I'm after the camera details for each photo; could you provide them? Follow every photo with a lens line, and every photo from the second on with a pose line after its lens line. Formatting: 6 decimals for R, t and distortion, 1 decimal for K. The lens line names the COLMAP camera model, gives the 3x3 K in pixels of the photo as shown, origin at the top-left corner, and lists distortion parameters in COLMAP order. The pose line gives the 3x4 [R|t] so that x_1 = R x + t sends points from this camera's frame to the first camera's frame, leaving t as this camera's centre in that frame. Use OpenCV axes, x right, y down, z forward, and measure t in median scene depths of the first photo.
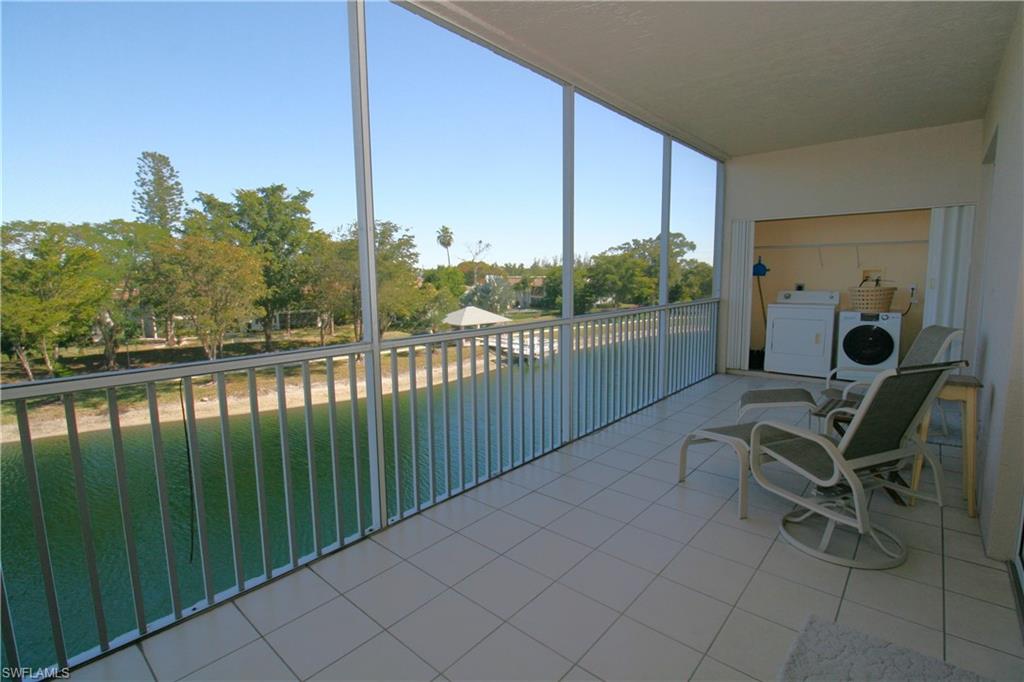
lens RADIAL K [[483.4, 0, 515.7], [0, 483.4, 335.6], [0, 0, 1]] dist [0.008356, -0.016521]
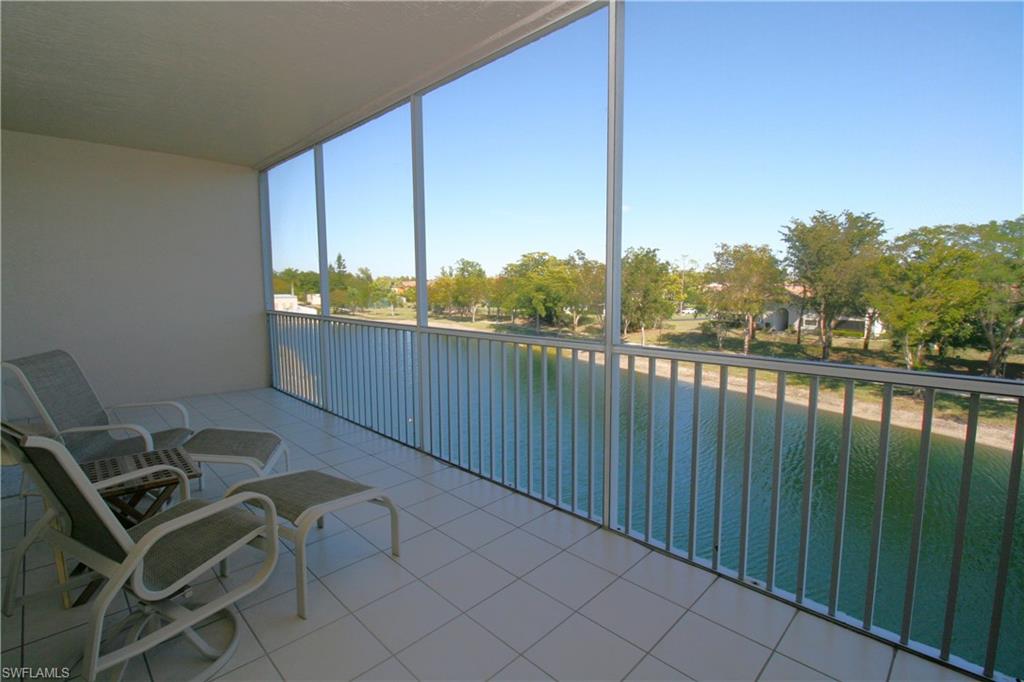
lens RADIAL K [[483.4, 0, 515.7], [0, 483.4, 335.6], [0, 0, 1]] dist [0.008356, -0.016521]
pose [[-0.071687, 0.109398, -0.991410, 0.173759], [-0.110416, 0.986987, 0.116894, -0.024242], [0.991297, 0.117847, -0.058675, 0.199094]]
